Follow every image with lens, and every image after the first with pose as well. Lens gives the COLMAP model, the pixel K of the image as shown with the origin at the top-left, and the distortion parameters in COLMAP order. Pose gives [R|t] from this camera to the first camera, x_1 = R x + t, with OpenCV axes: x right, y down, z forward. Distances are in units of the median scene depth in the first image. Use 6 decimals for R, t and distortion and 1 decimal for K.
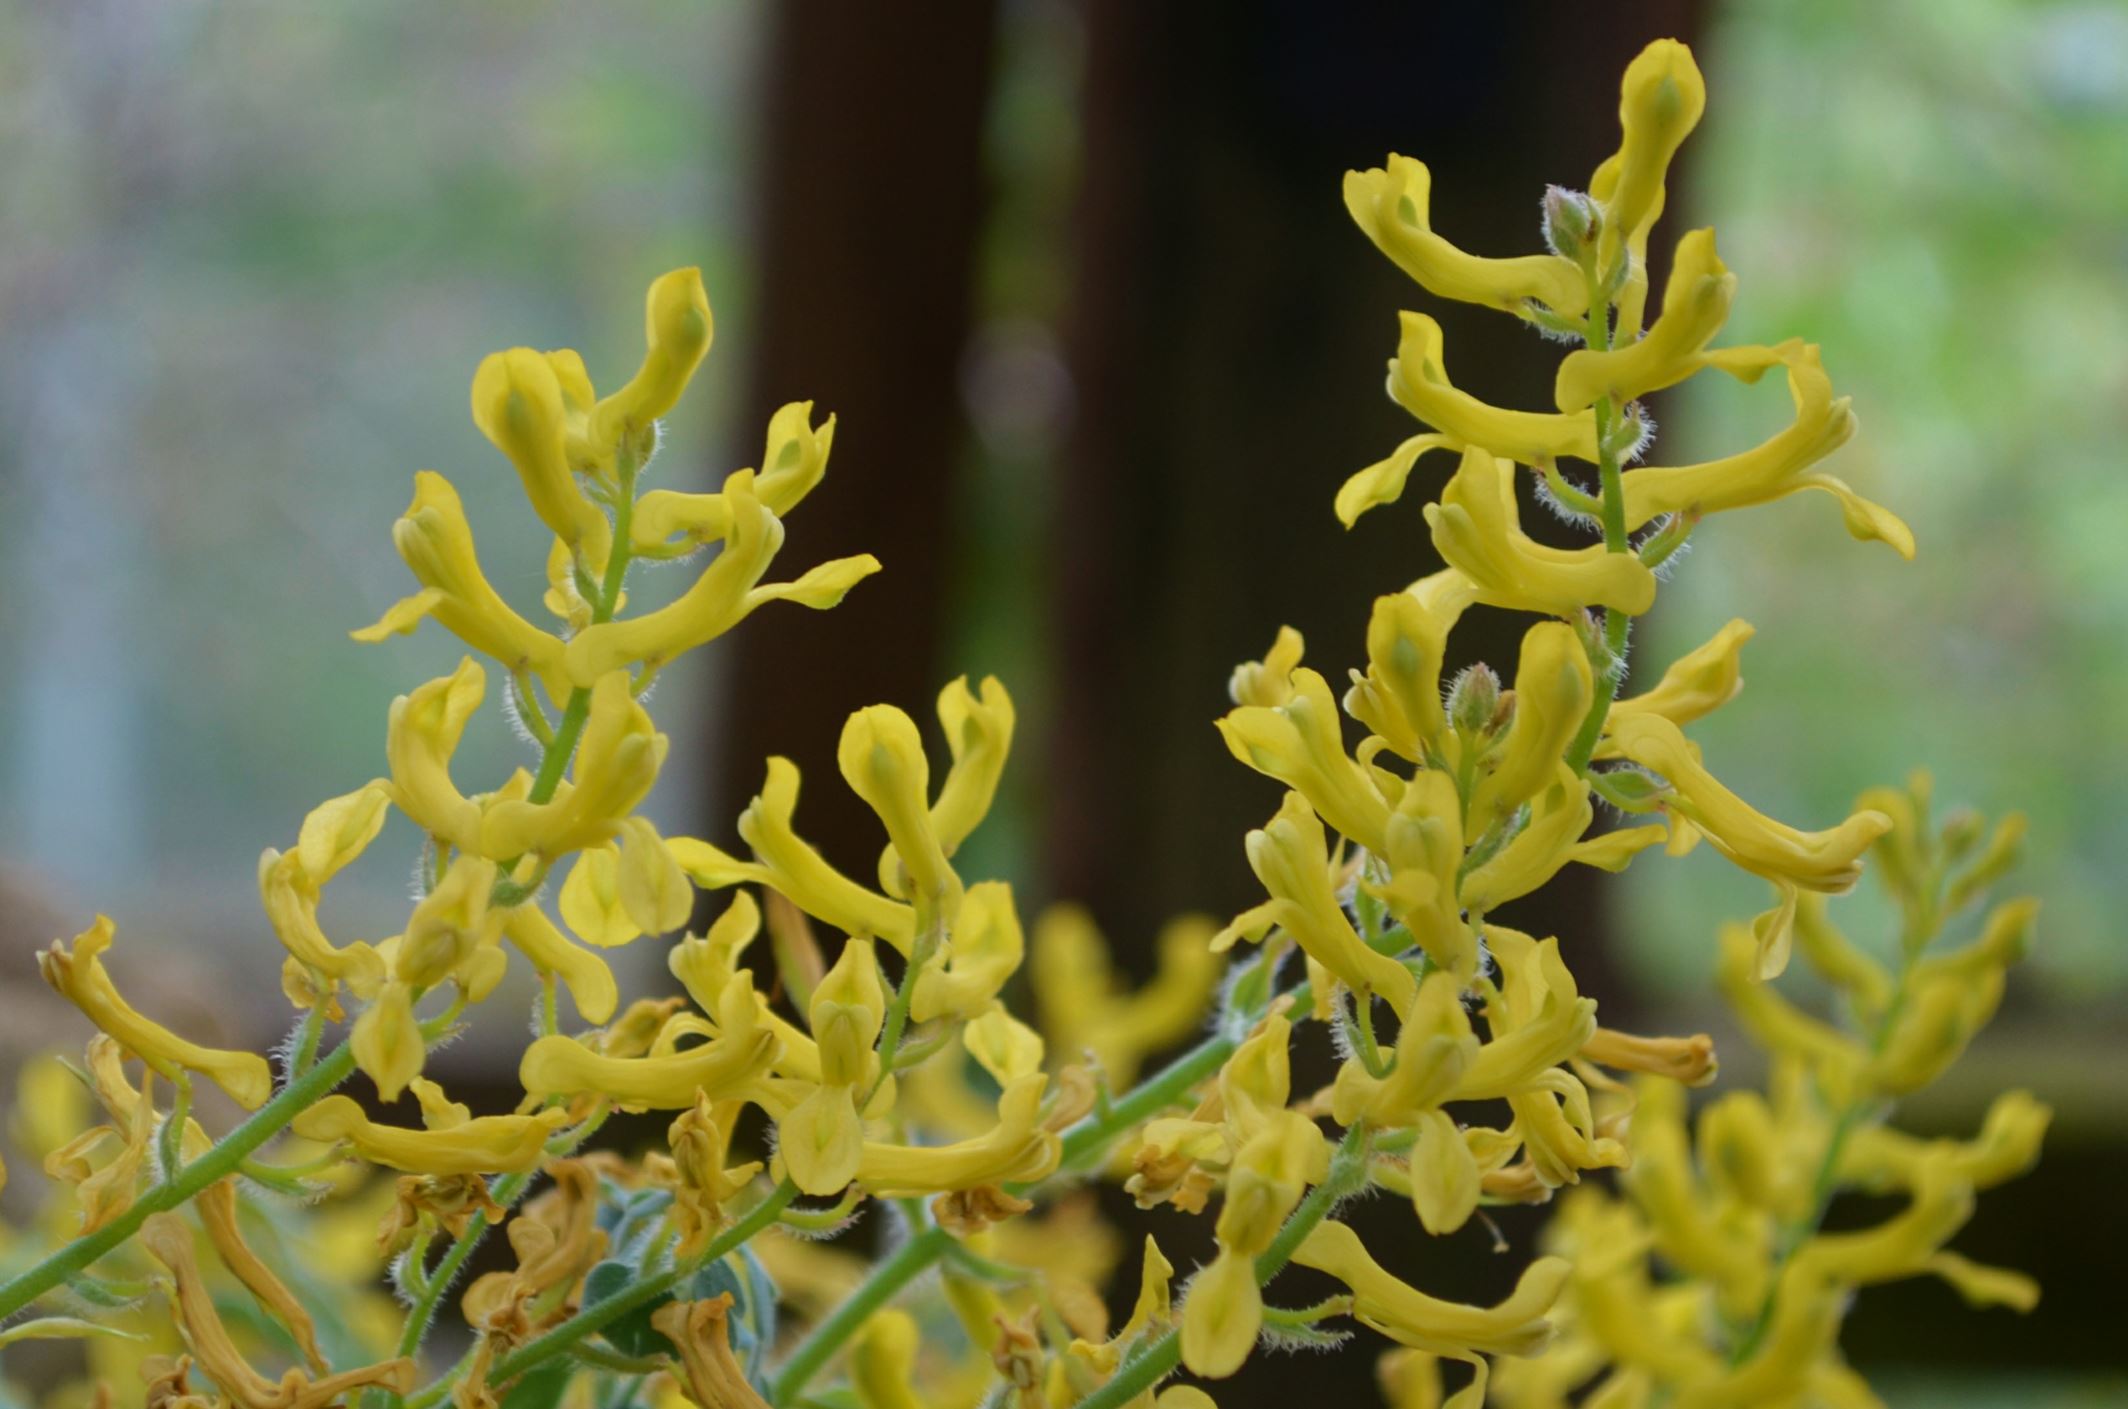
lens RADIAL K [[5051.5, 0, 1061.8], [0, 5051.5, 692.5], [0, 0, 1]] dist [0.092558, 0.000000]
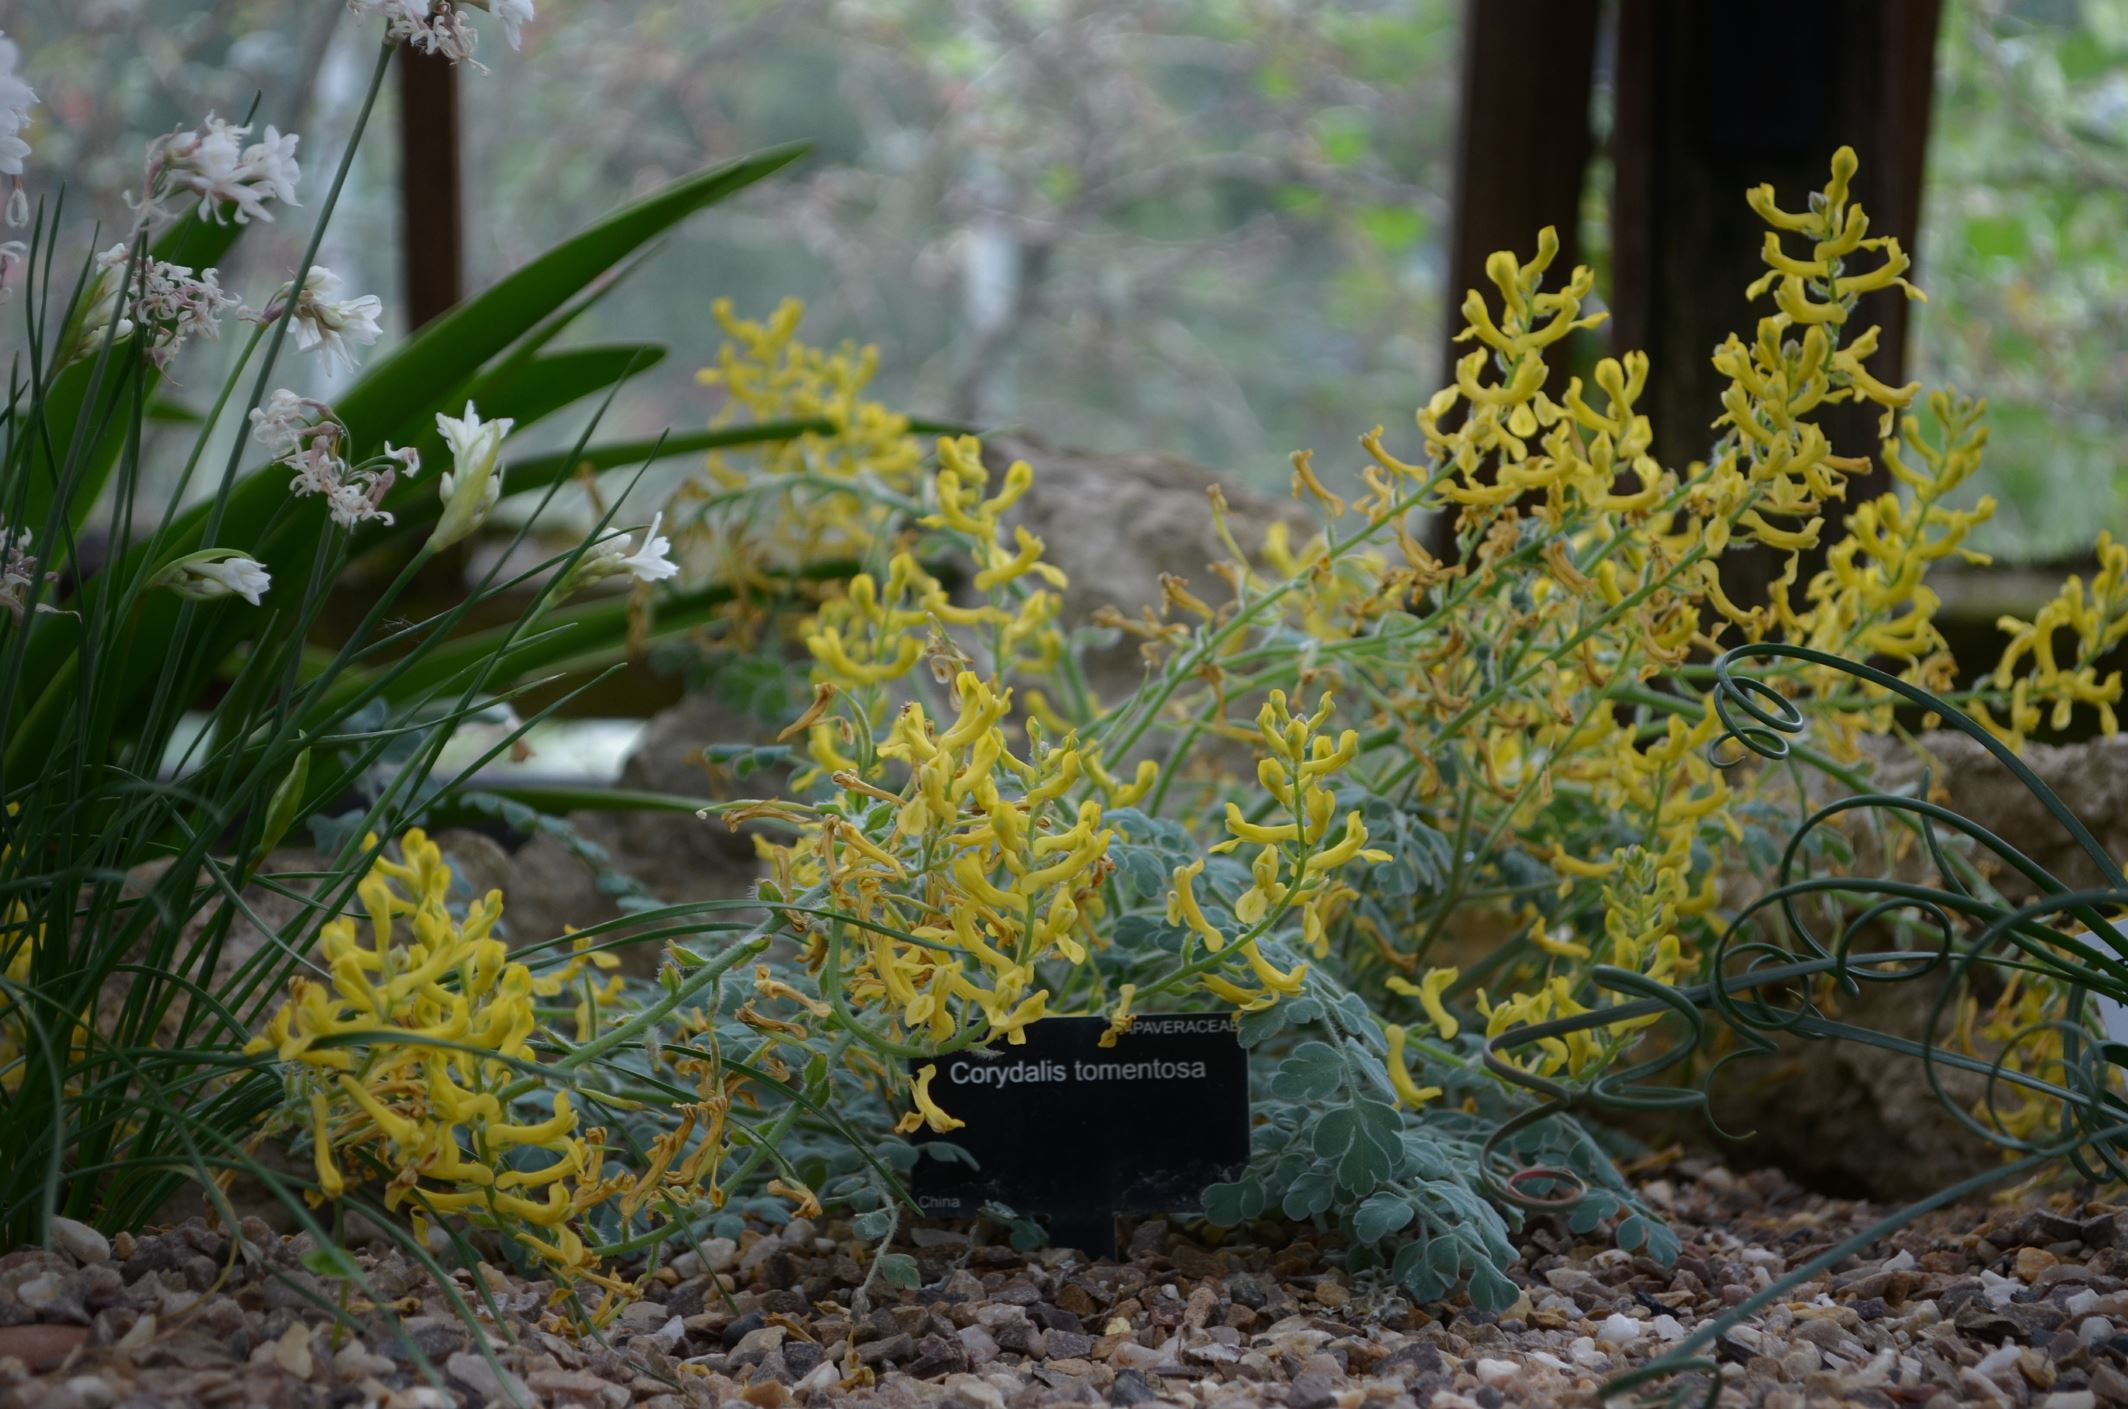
lens RADIAL K [[5051.5, 0, 1073.3], [0, 5051.5, 723.3], [0, 0, 1]] dist [0.092558, 0.000000]
pose [[0.996335, -0.024981, -0.081810, -0.117530], [0.026111, 0.999578, 0.012760, 0.186340], [0.081456, -0.014850, 0.996566, -2.278724]]
